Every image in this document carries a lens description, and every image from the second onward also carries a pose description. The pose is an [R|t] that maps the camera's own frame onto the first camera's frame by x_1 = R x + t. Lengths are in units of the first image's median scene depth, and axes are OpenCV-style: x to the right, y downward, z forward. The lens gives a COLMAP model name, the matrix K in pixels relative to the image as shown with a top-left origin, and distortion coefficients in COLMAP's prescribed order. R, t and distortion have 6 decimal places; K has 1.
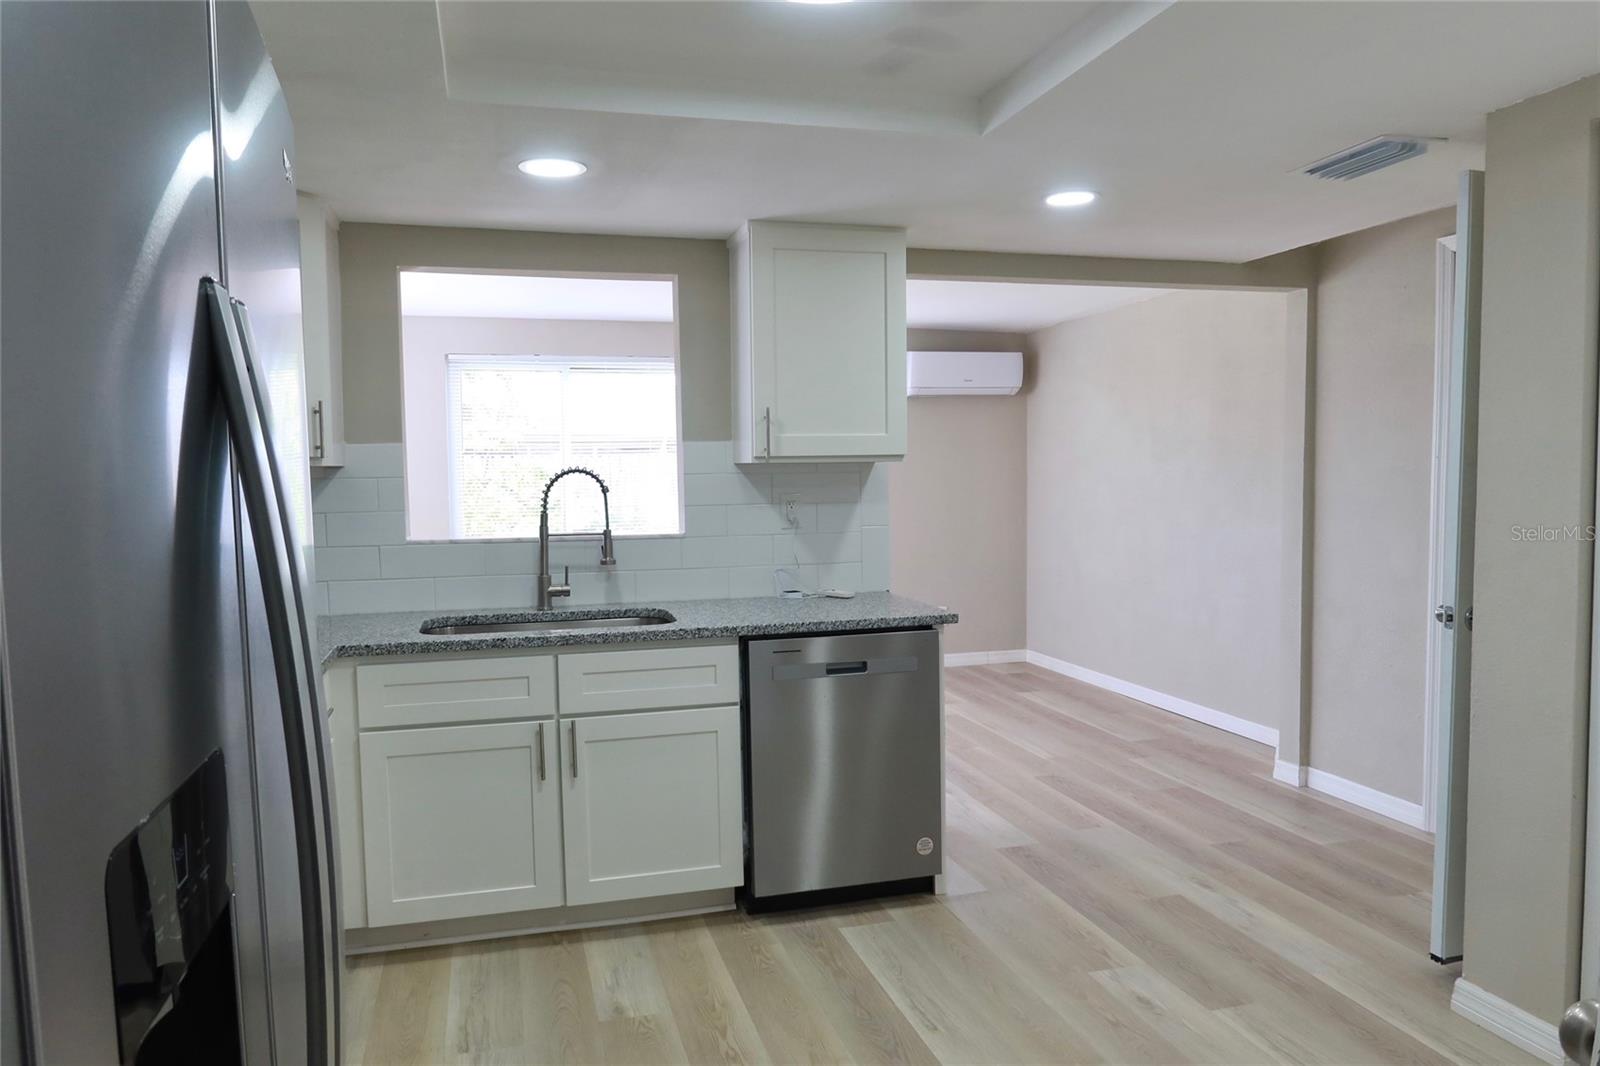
lens RADIAL K [[1094.0, 0, 800.0], [0, 1094.0, 533.0], [0, 0, 1]] dist [-0.037167, 0.013087]
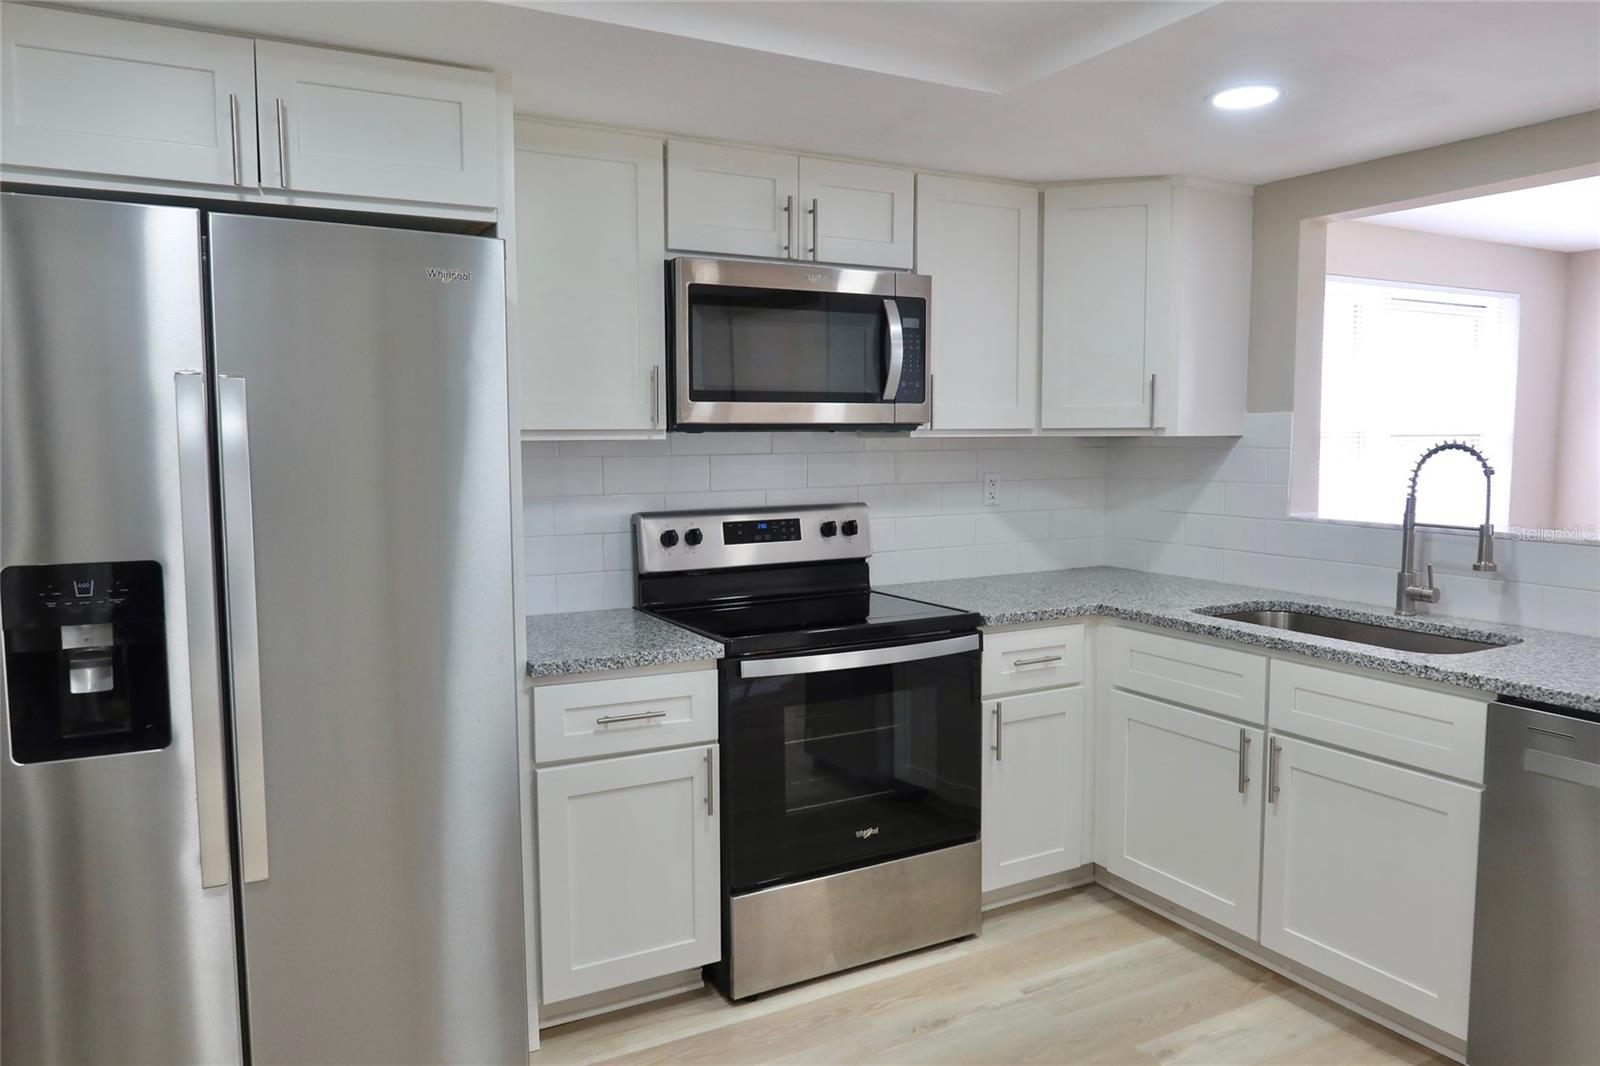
lens RADIAL K [[1094.0, 0, 800.0], [0, 1094.0, 533.0], [0, 0, 1]] dist [-0.037167, 0.013087]
pose [[0.223954, 0.099772, -0.969479, 0.460993], [-0.058143, 0.994342, 0.088899, -0.037648], [0.972864, 0.036459, 0.228488, 0.383311]]
